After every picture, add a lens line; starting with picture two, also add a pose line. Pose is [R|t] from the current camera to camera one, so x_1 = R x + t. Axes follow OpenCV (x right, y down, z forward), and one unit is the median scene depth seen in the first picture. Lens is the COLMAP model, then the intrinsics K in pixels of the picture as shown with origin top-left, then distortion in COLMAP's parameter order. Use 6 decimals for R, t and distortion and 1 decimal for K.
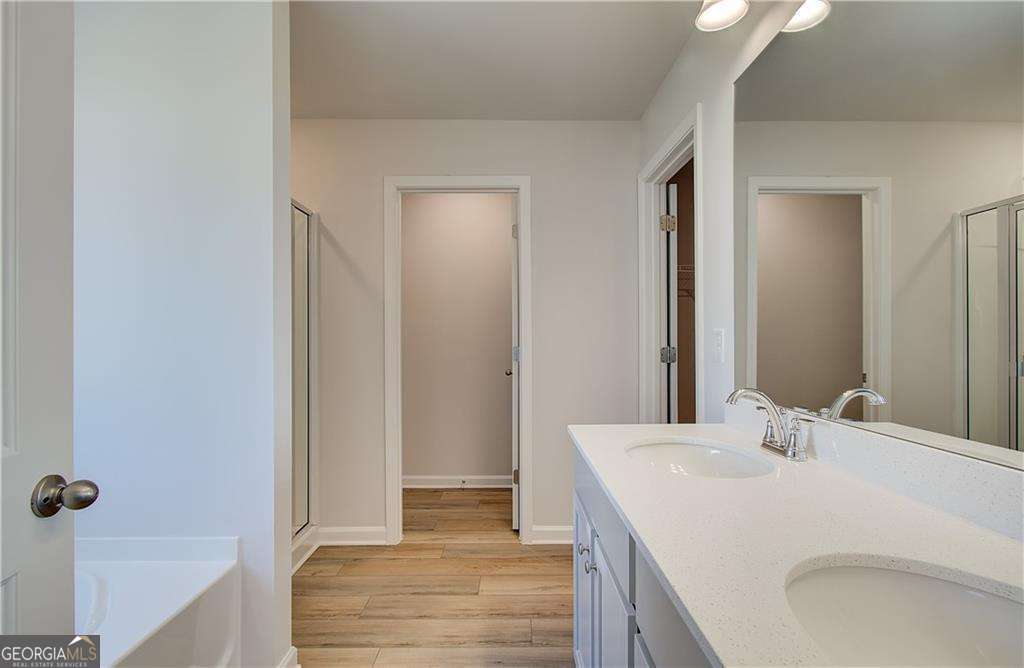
lens RADIAL K [[474.5, 0, 514.5], [0, 474.5, 339.5], [0, 0, 1]] dist [-0.006799, -0.000025]
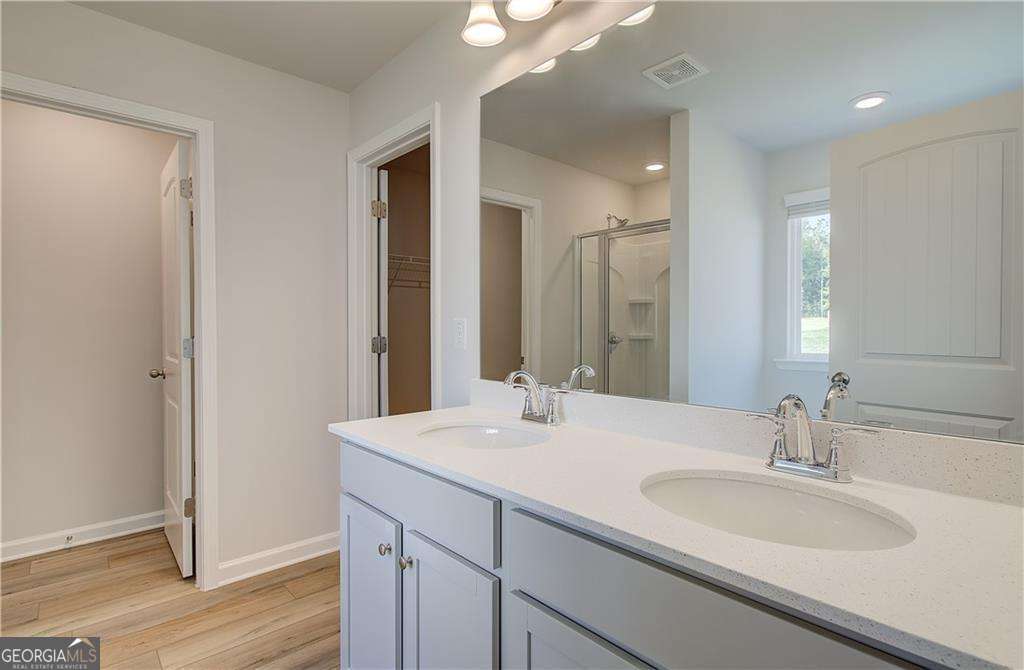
lens RADIAL K [[517.4, 0, 510.9], [0, 517.4, 333.0], [0, 0, 1]] dist [0.003138, 0.002399]
pose [[0.741083, -0.005524, 0.671391, -0.186714], [0.001114, 0.999975, 0.006997, 0.000982], [-0.671413, -0.004437, 0.741070, 0.029530]]
